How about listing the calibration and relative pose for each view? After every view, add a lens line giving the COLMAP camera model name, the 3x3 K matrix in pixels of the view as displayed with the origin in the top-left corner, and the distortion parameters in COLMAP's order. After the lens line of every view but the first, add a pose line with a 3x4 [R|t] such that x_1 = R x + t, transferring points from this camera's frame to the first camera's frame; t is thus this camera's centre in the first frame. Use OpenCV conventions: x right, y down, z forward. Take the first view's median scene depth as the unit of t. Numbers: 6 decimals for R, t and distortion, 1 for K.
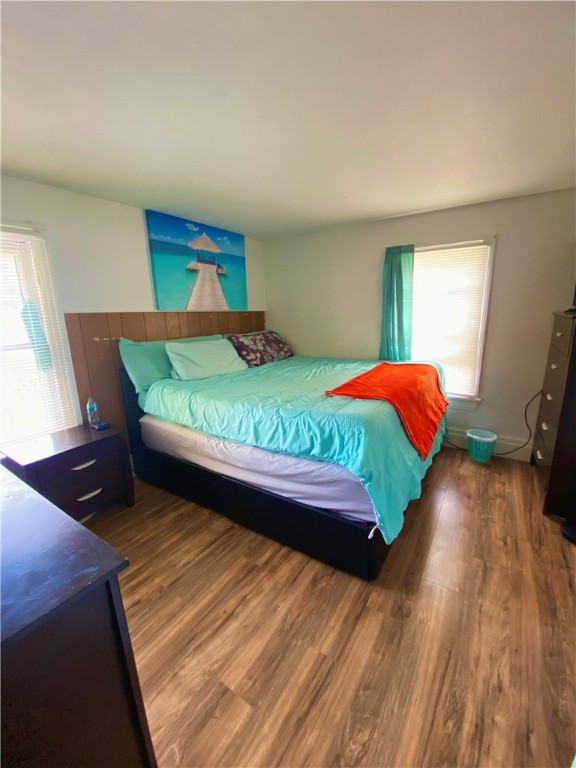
lens RADIAL K [[311.8, 0, 288.0], [0, 311.8, 384.0], [0, 0, 1]] dist [0.000002, -0.007640]
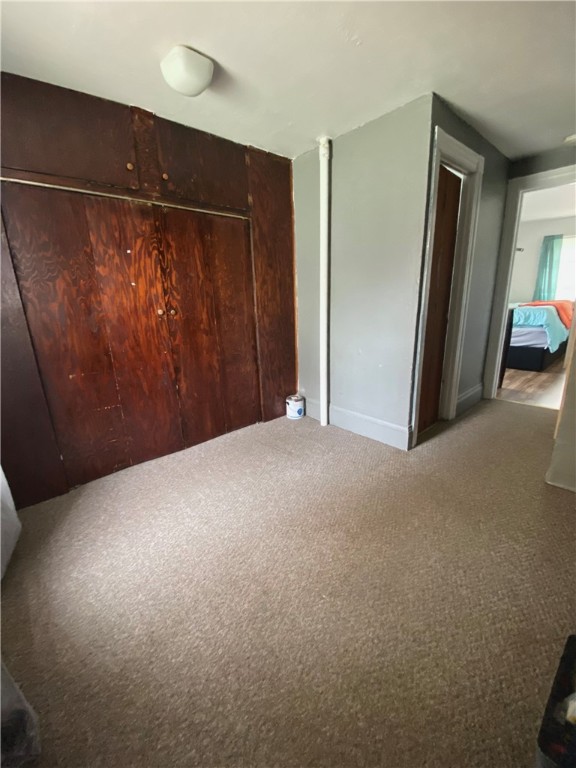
lens RADIAL K [[314.8, 0, 288.0], [0, 314.8, 384.0], [0, 0, 1]] dist [-0.000151, -0.015562]
pose [[0.967288, 0.063564, -0.245587, -1.256816], [-0.050291, 0.996934, 0.059953, 0.755705], [0.248645, -0.045641, 0.967519, -2.282266]]
